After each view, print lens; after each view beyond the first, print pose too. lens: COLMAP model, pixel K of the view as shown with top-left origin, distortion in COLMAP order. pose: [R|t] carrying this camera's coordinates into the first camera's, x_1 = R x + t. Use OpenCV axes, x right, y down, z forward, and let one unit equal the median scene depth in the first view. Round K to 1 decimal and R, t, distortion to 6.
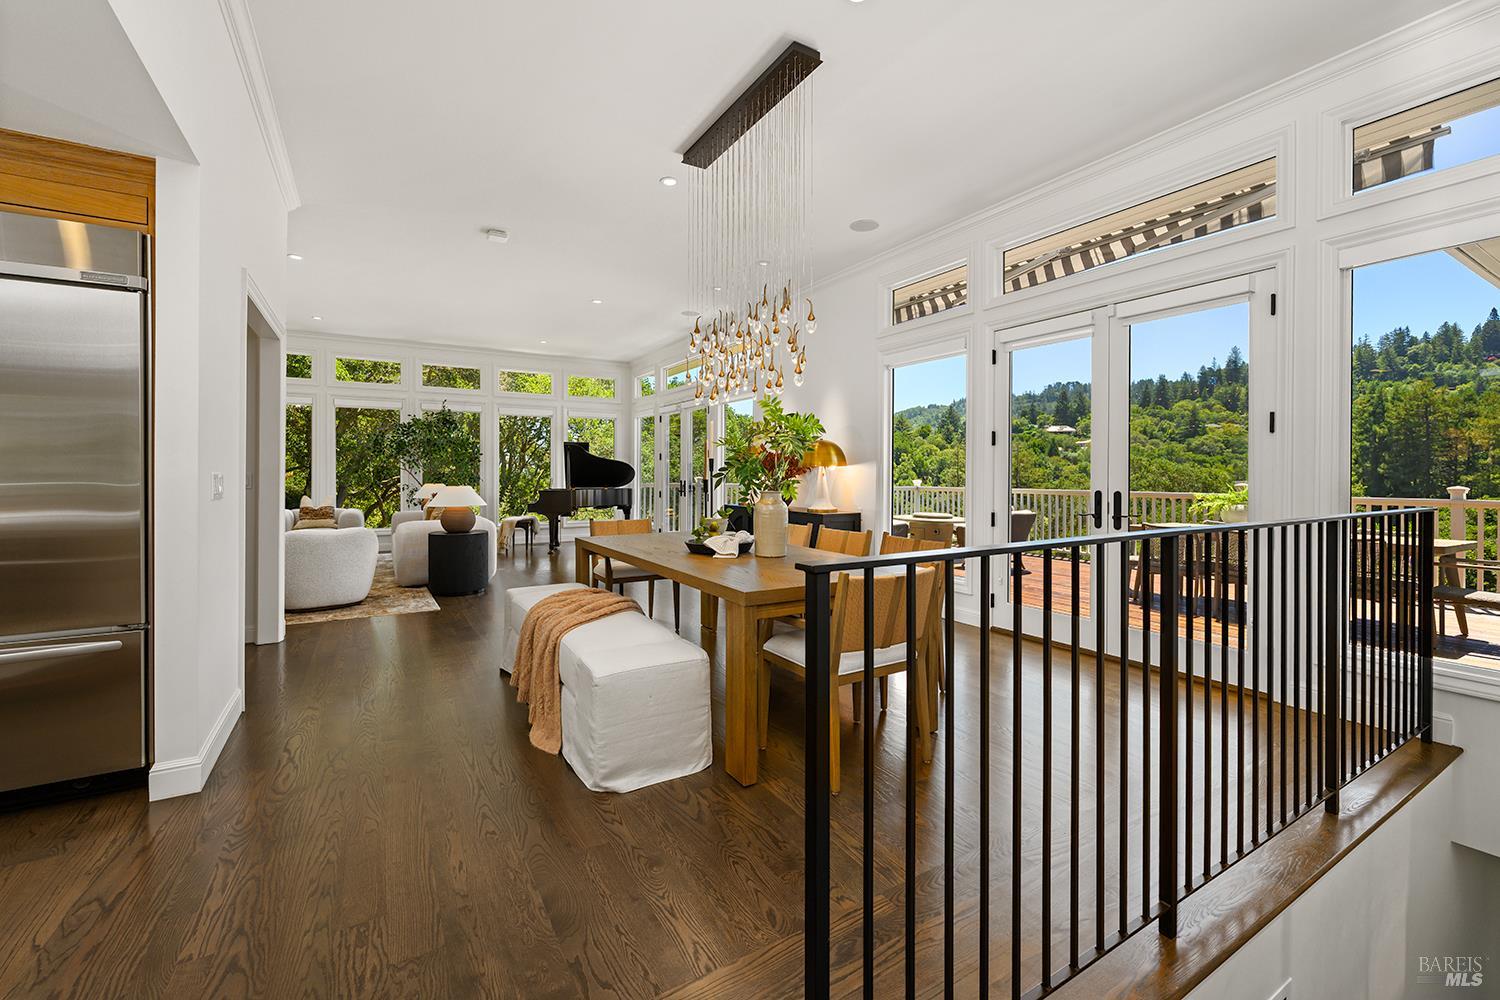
lens RADIAL K [[642.2, 0, 746.1], [0, 642.2, 477.3], [0, 0, 1]] dist [-0.000166, 0.000110]
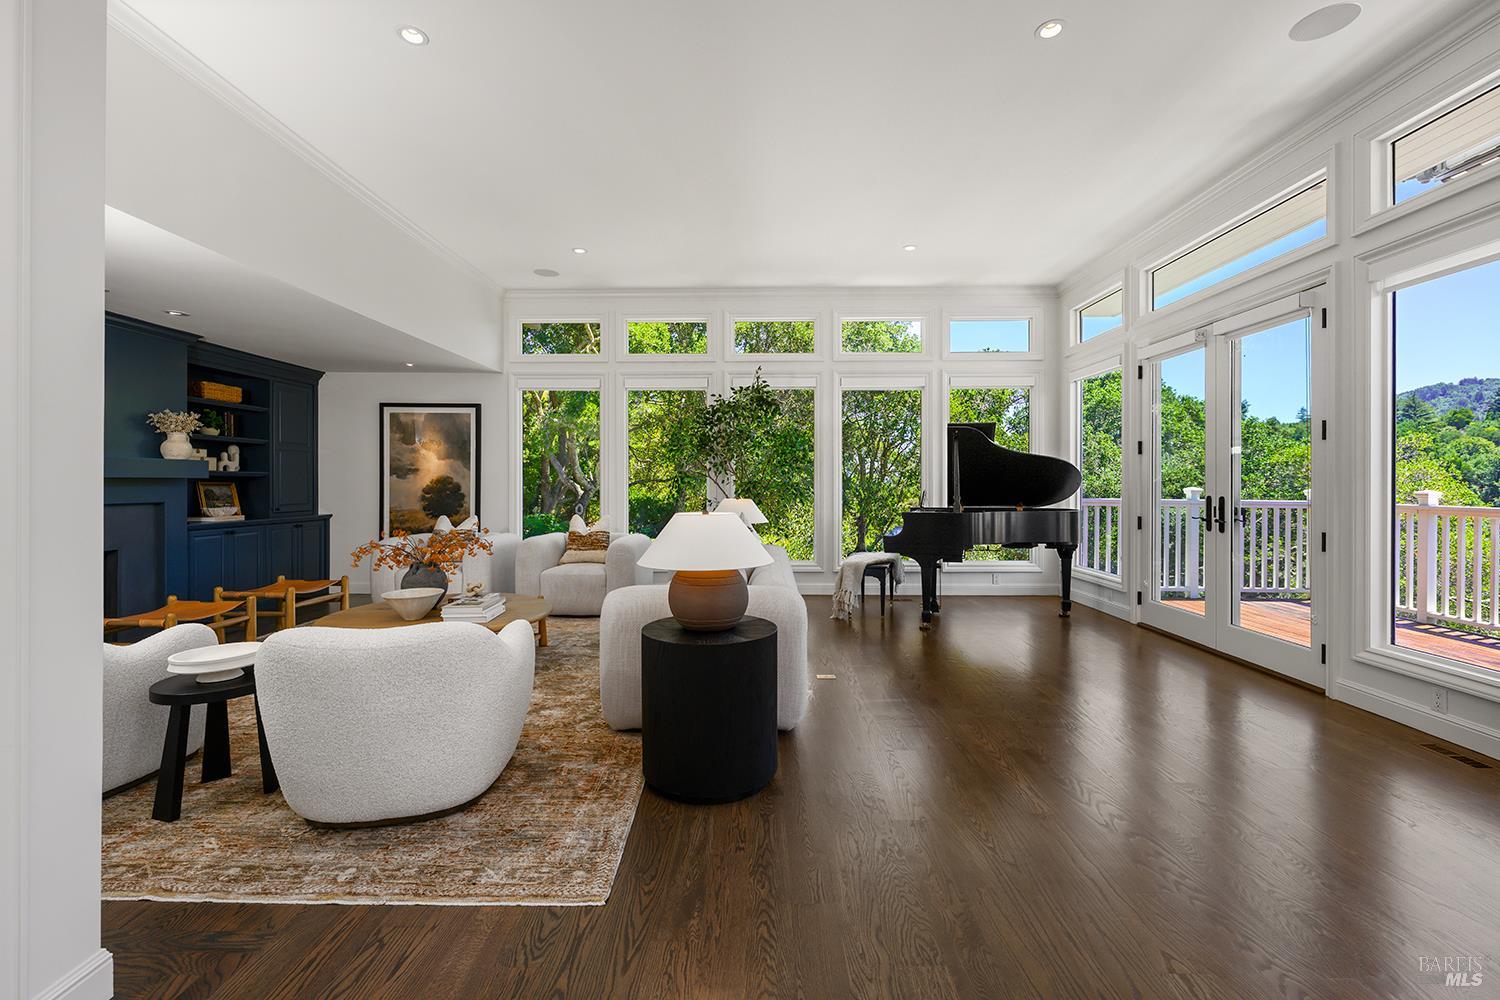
lens RADIAL K [[642.2, 0, 746.1], [0, 642.2, 477.3], [0, 0, 1]] dist [-0.000166, 0.000110]
pose [[0.851923, -0.007908, -0.523608, -0.138685], [0.000731, 0.999903, -0.013912, -0.001964], [0.523667, 0.011469, 0.851846, 0.428890]]
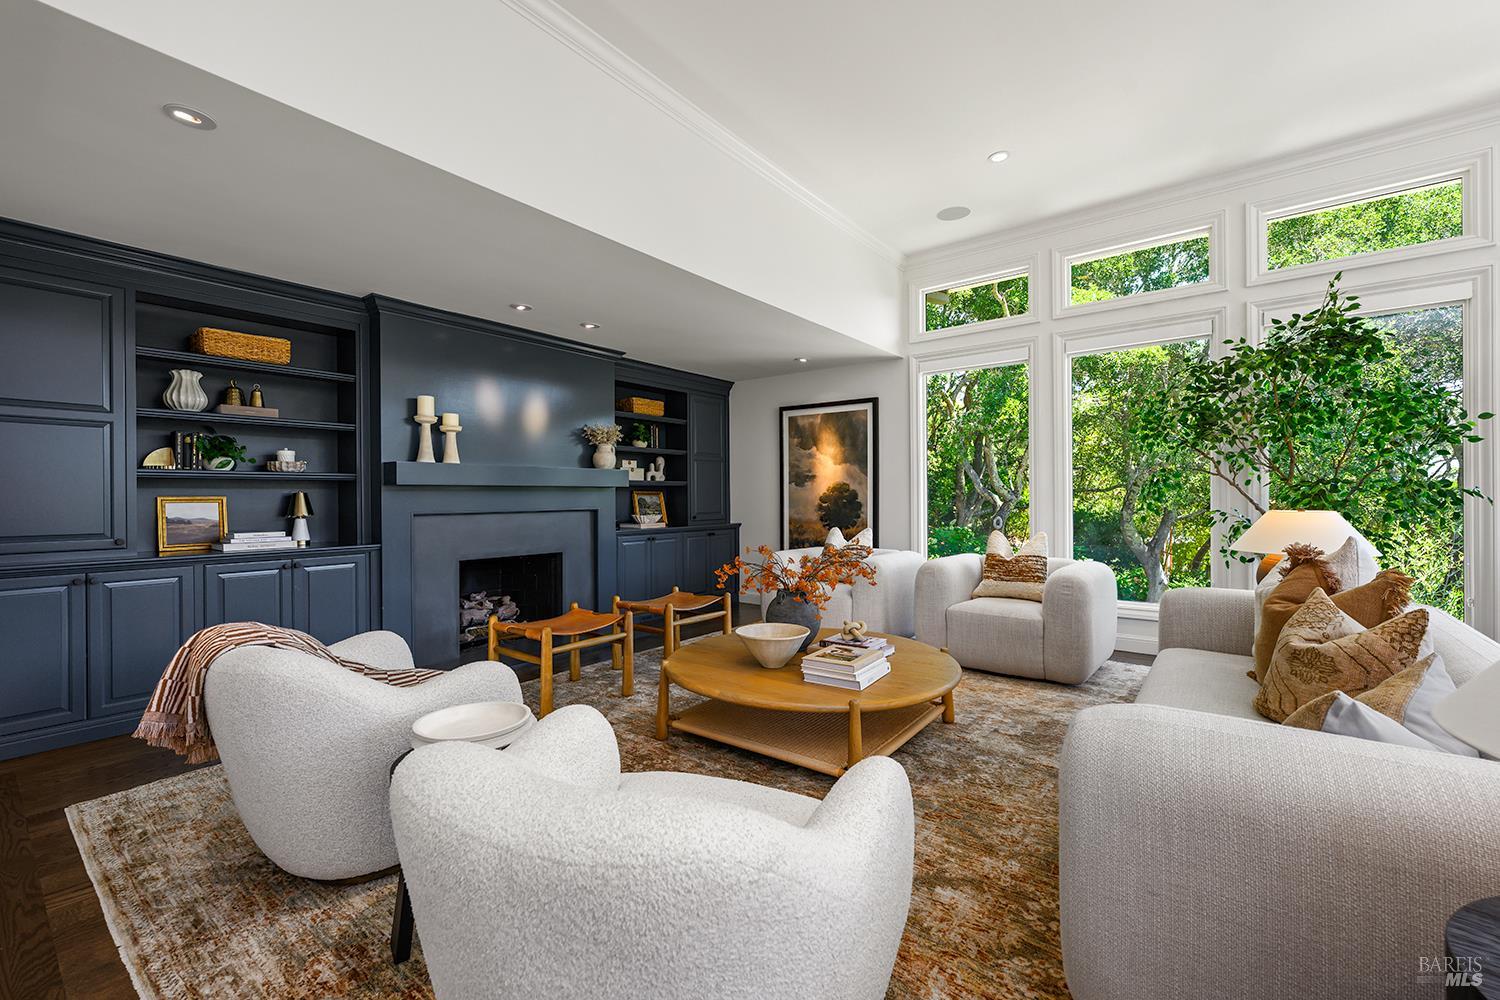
lens RADIAL K [[607.5, 0, 750.0], [0, 607.5, 500.0], [0, 0, 1]] dist [0.000826, -0.000135]
pose [[0.370540, -0.001895, -0.928814, -0.265566], [0.004476, 0.999990, -0.000254, 0.002956], [0.928806, -0.004063, 0.370545, 0.547693]]
